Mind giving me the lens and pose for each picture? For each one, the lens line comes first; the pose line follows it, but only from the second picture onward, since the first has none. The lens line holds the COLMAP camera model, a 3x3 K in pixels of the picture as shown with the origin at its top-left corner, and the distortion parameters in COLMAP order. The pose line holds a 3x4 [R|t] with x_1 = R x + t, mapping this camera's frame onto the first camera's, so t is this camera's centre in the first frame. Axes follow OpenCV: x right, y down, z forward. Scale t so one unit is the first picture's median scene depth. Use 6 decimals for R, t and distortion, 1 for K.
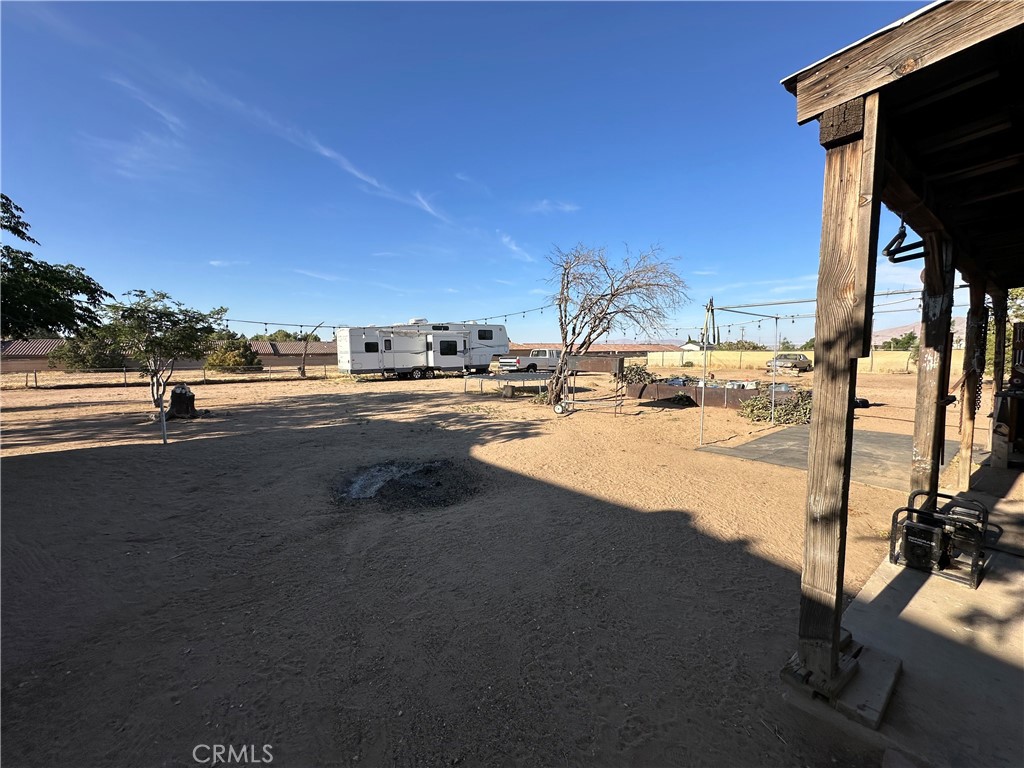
lens RADIAL K [[405.8, 0, 512.0], [0, 405.8, 384.0], [0, 0, 1]] dist [-0.000441, -0.000017]
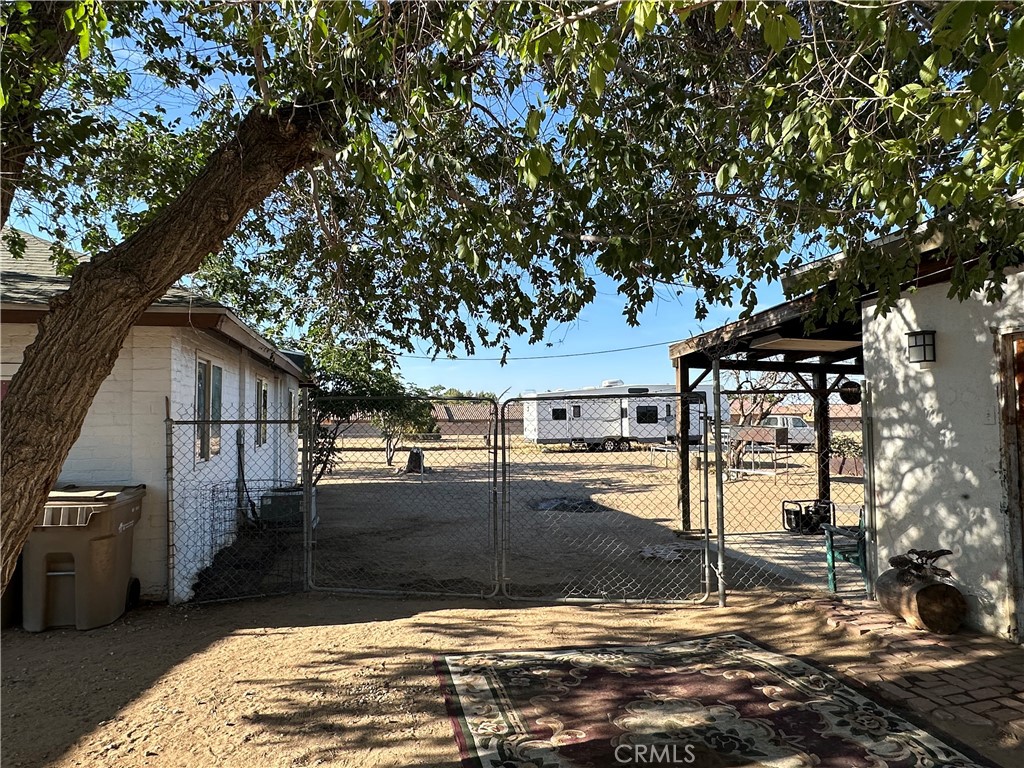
lens RADIAL K [[627.6, 0, 512.0], [0, 627.6, 384.0], [0, 0, 1]] dist [-0.002142, -0.000169]
pose [[0.915401, -0.020089, -0.402041, 0.116714], [-0.032377, 0.991844, -0.123280, 0.017501], [0.401238, 0.125868, 0.907285, -0.308121]]
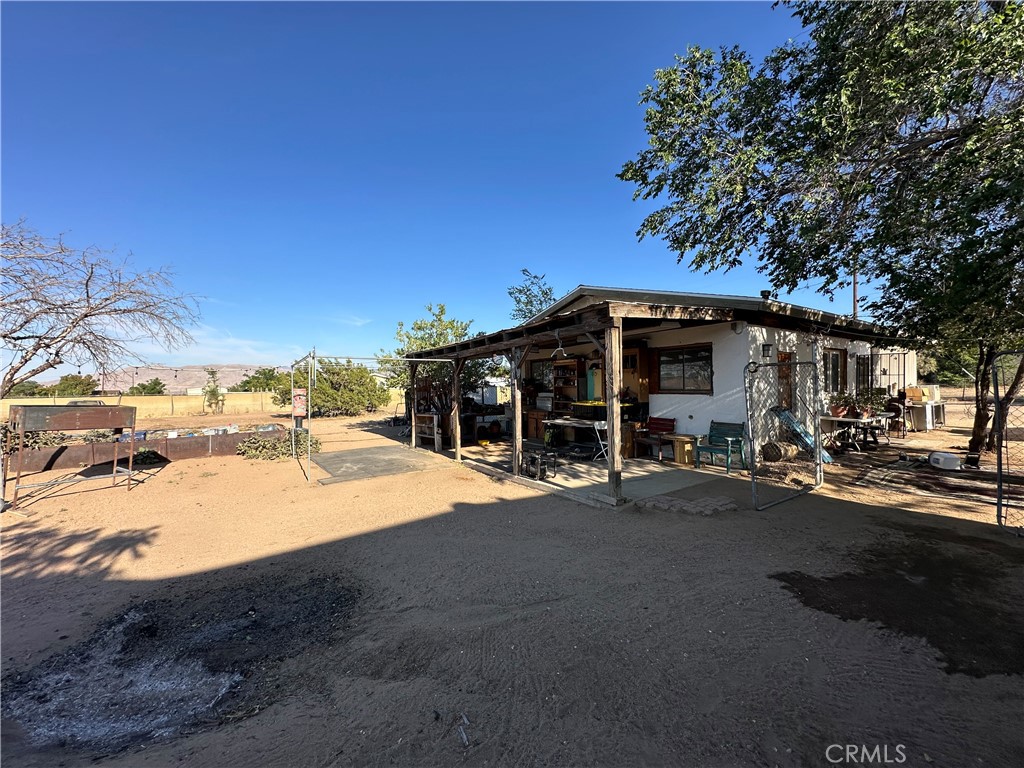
lens RADIAL K [[405.8, 0, 512.0], [0, 405.8, 384.0], [0, 0, 1]] dist [-0.000441, -0.000017]
pose [[0.037773, 0.016017, 0.999158, -0.171451], [0.094783, 0.995306, -0.019538, -0.010251], [-0.994781, 0.095441, 0.036077, 0.119716]]
